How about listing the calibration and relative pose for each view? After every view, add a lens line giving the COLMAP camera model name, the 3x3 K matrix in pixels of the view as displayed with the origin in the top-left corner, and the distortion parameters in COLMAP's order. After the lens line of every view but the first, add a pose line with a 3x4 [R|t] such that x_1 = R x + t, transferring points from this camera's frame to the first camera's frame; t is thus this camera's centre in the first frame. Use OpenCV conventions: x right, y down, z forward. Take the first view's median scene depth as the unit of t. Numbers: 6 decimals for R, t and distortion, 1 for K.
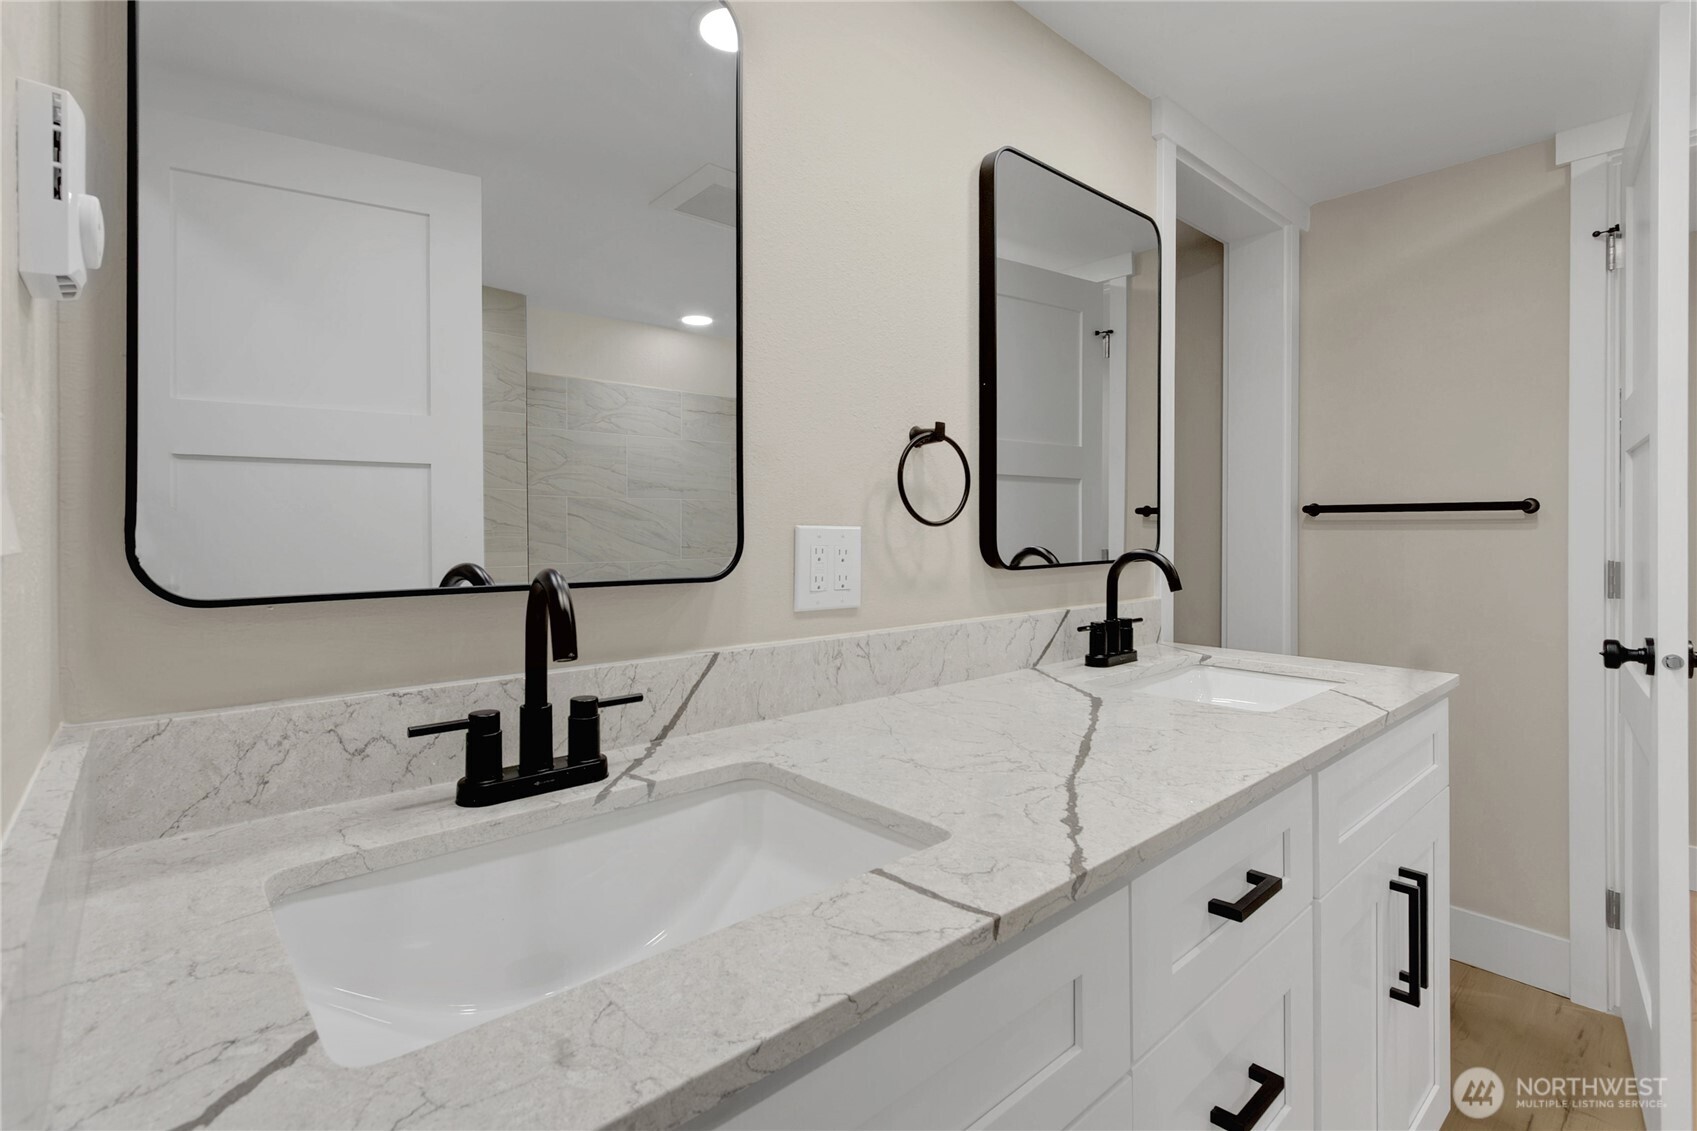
lens RADIAL K [[793.0, 0, 866.6], [0, 793.0, 547.2], [0, 0, 1]] dist [0.011315, 0.000083]
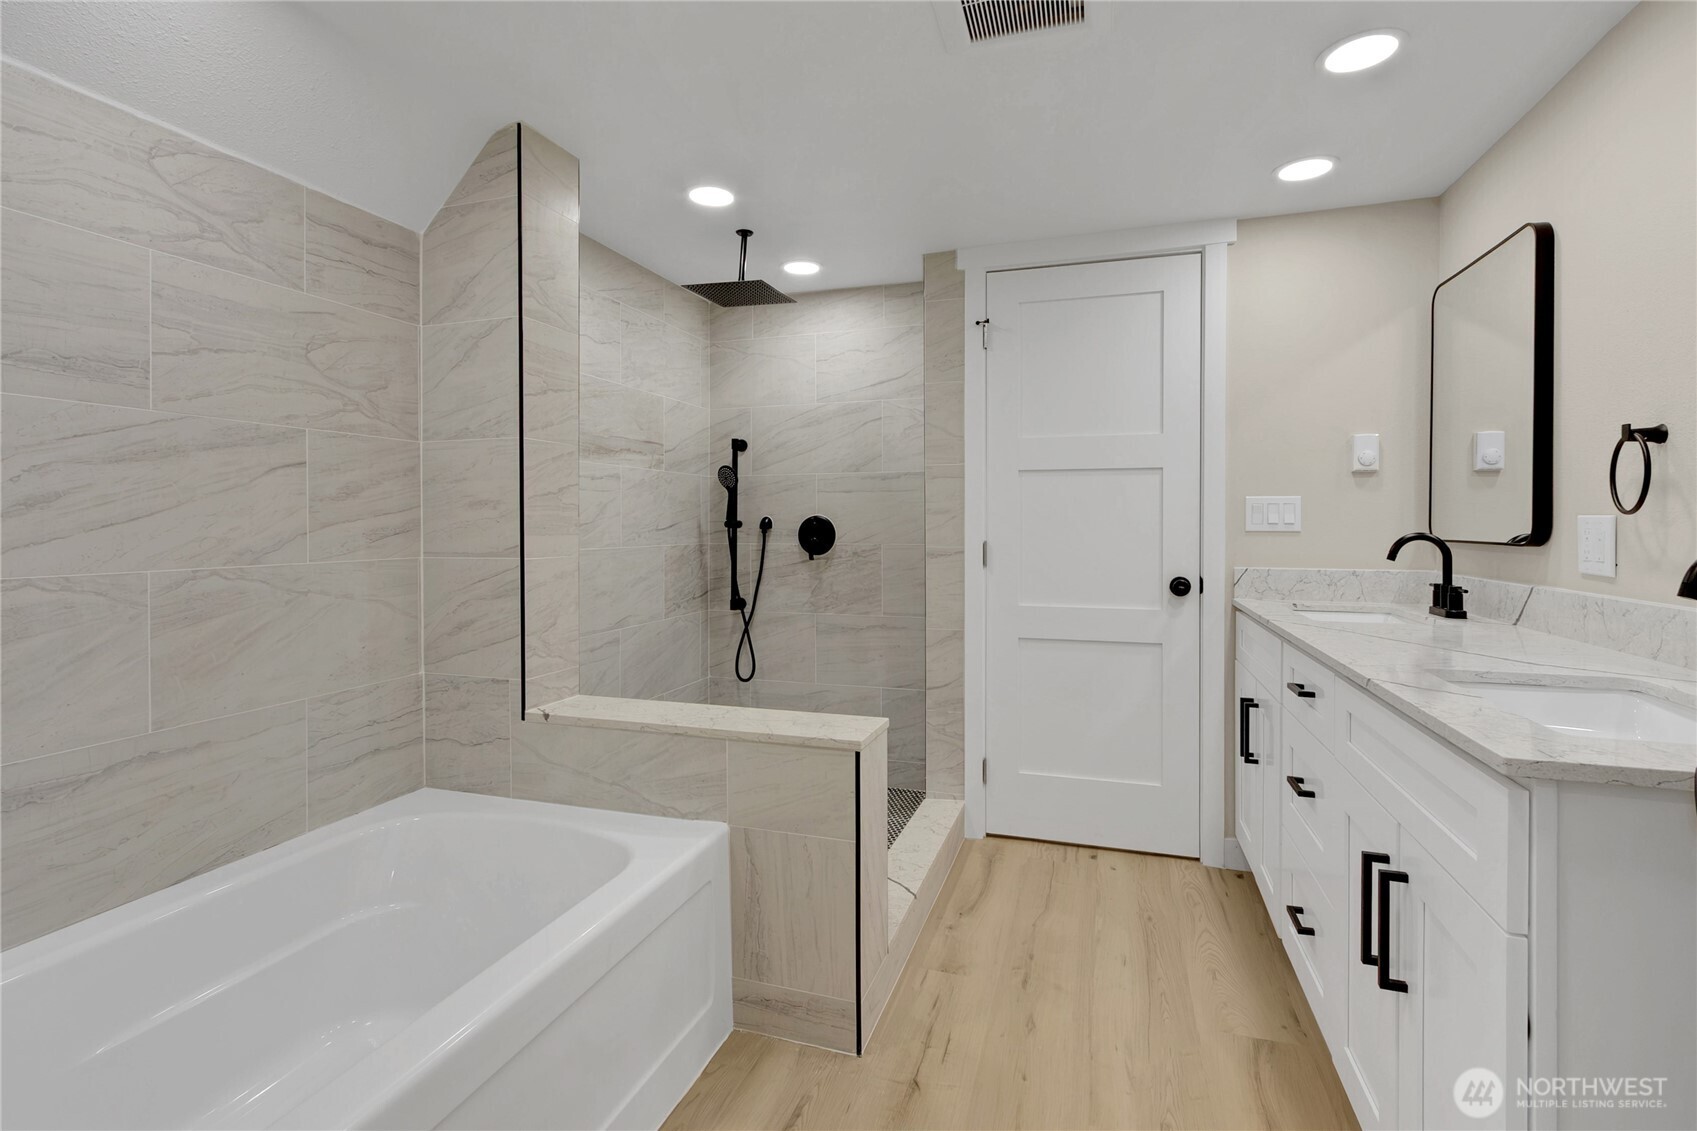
lens RADIAL K [[793.0, 0, 866.6], [0, 793.0, 547.2], [0, 0, 1]] dist [0.011315, 0.000083]
pose [[-0.862381, 0.031956, -0.505251, 2.085632], [0.013097, 0.999080, 0.040835, -0.051481], [0.506091, 0.028598, -0.862006, 1.853540]]
